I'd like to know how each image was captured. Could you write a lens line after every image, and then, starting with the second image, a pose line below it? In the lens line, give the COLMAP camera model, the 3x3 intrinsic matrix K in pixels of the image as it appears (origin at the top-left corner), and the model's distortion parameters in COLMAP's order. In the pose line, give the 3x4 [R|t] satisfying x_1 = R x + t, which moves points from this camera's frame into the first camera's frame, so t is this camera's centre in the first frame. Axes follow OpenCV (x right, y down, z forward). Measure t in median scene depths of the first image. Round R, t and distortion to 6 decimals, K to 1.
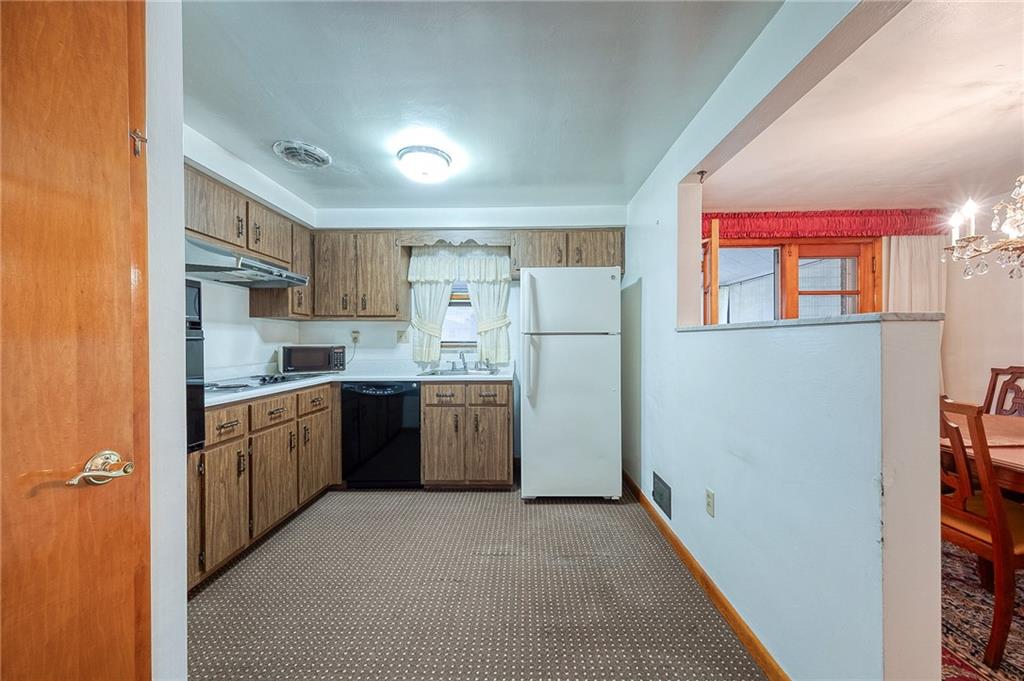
lens RADIAL K [[373.0, 0, 528.3], [0, 373.0, 347.6], [0, 0, 1]] dist [0.009485, -0.001310]
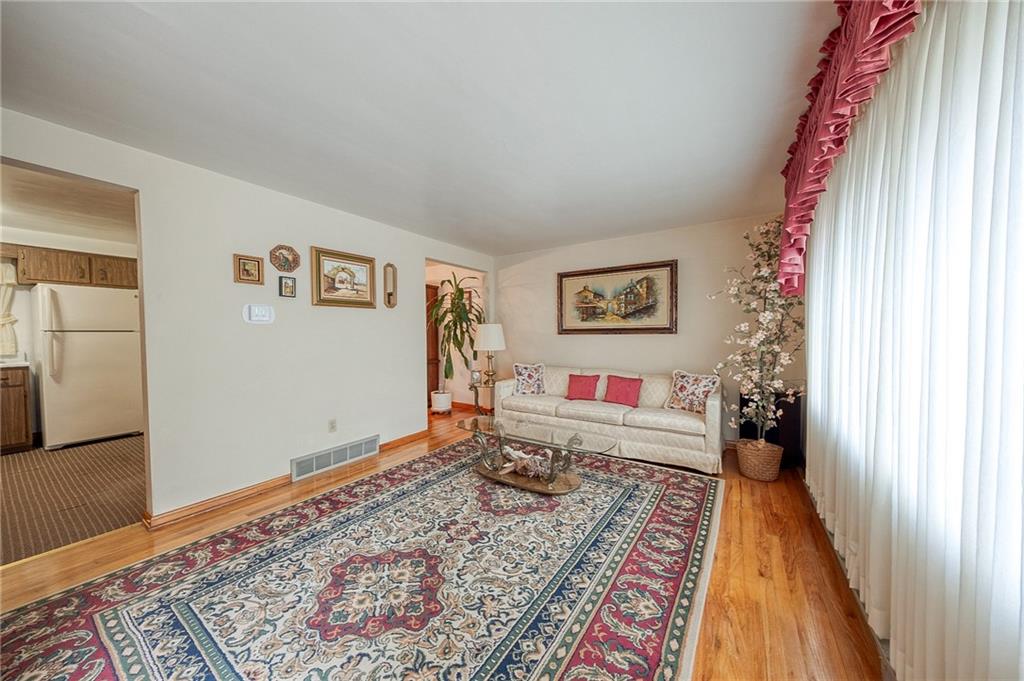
lens RADIAL K [[339.2, 0, 522.0], [0, 339.2, 345.1], [0, 0, 1]] dist [-0.001598, -0.002140]
pose [[0.522693, -0.021098, 0.852260, -0.143215], [0.014223, 0.999770, 0.016027, 0.020812], [-0.852403, 0.003744, 0.522873, -1.140028]]
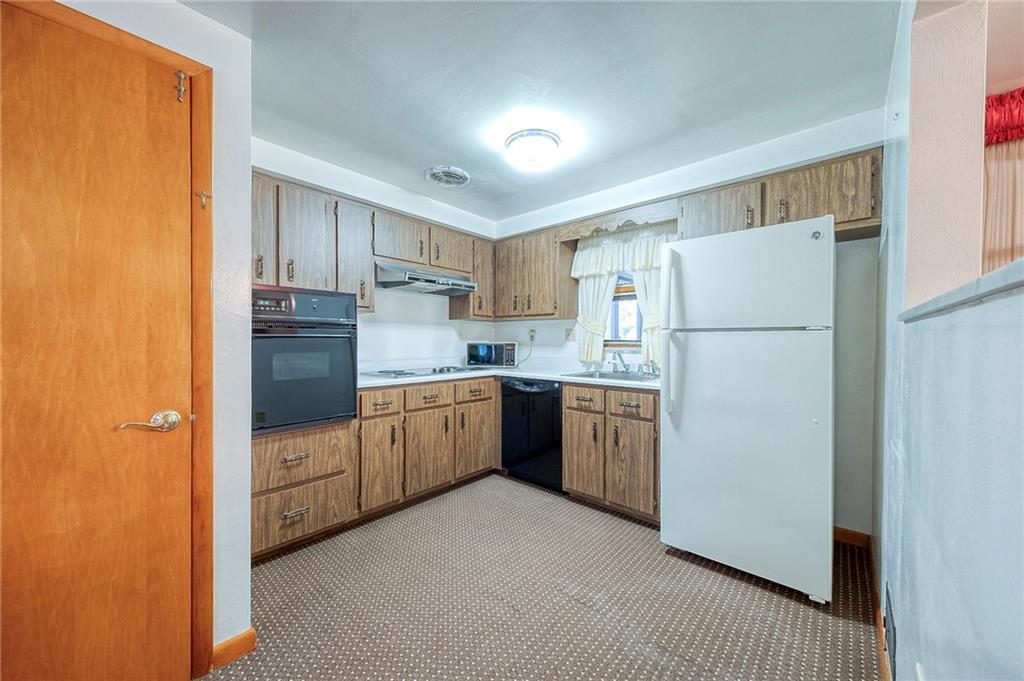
lens RADIAL K [[373.0, 0, 500.8], [0, 373.0, 347.1], [0, 0, 1]] dist [0.009485, -0.001310]
pose [[0.756396, 0.017903, -0.653869, 0.223779], [-0.016990, 0.999826, 0.007721, -0.002569], [0.653893, 0.005269, 0.756569, 0.191396]]
